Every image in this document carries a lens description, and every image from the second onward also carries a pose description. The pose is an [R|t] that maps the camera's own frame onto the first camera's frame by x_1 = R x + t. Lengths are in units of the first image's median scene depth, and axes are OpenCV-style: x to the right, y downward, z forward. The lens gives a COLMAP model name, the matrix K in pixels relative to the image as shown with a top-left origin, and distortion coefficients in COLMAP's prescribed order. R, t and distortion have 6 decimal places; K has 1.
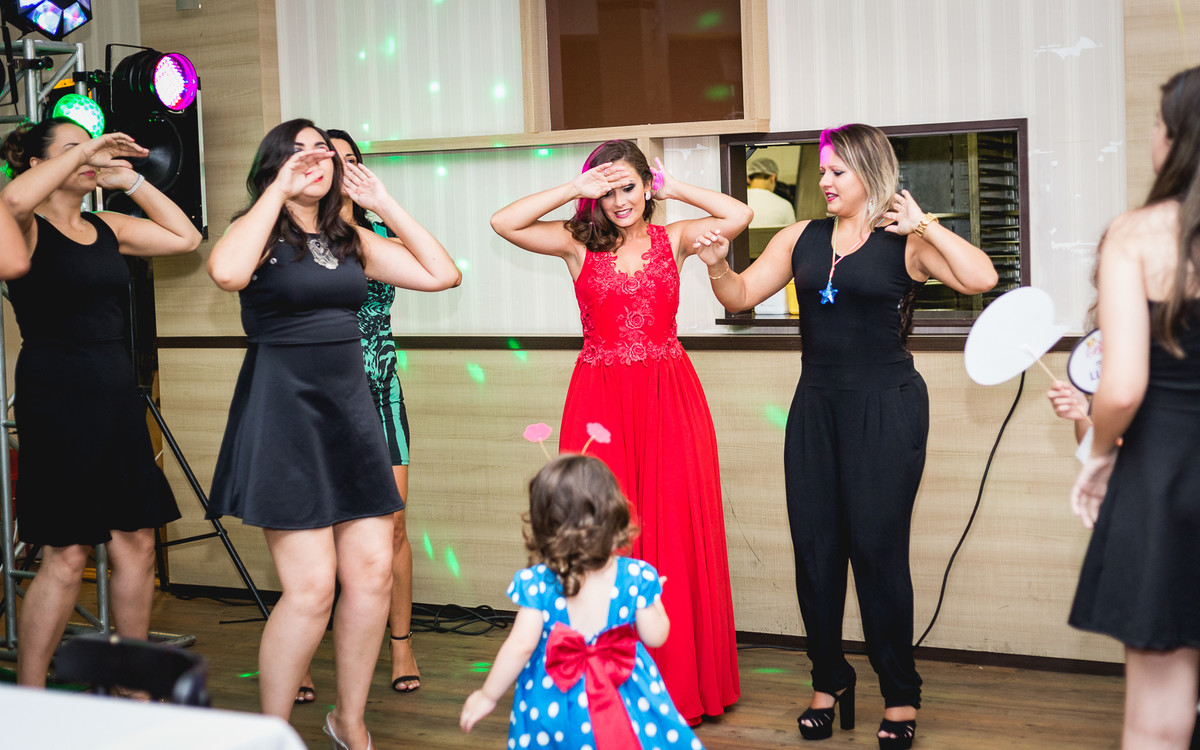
lens RADIAL K [[1720.7, 0, 600.0], [0, 1720.7, 375.0], [0, 0, 1]] dist [0.032112, 0.136654]
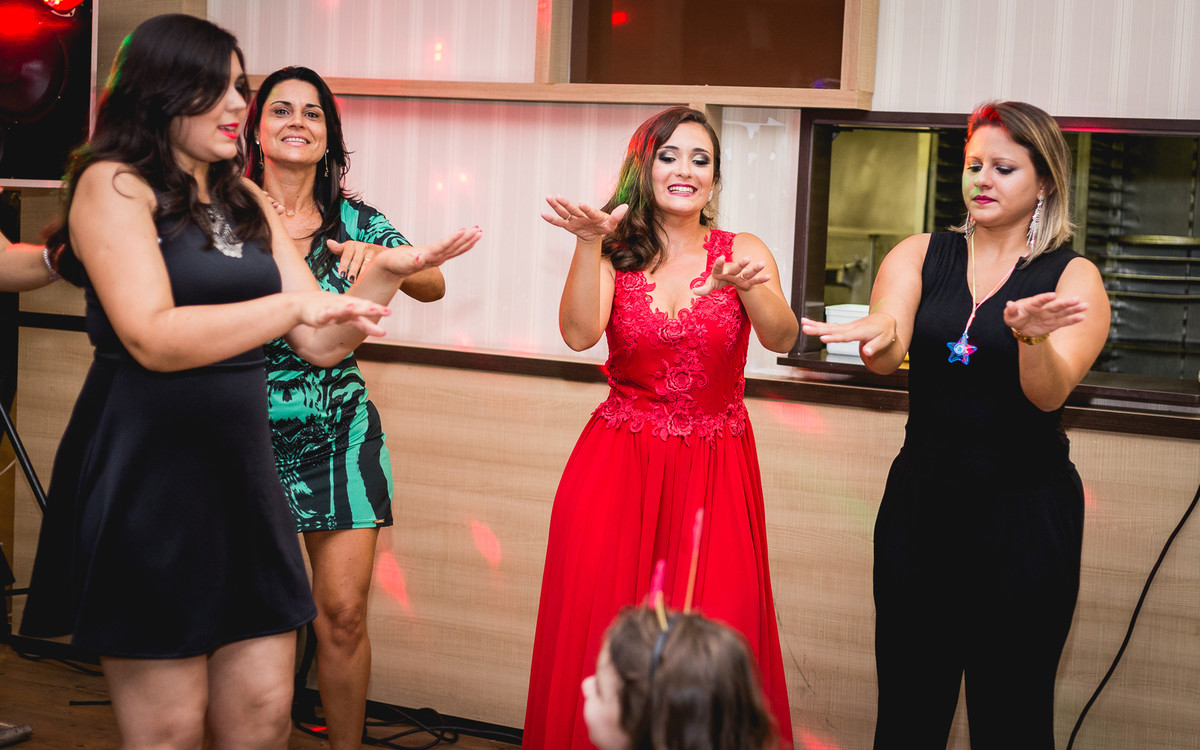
lens RADIAL K [[1720.7, 0, 600.0], [0, 1720.7, 375.0], [0, 0, 1]] dist [0.032112, 0.136654]
pose [[0.995592, 0.078634, 0.051118, -0.044887], [-0.079477, 0.996729, 0.014657, -0.029237], [-0.049798, -0.018655, 0.998585, 0.262734]]
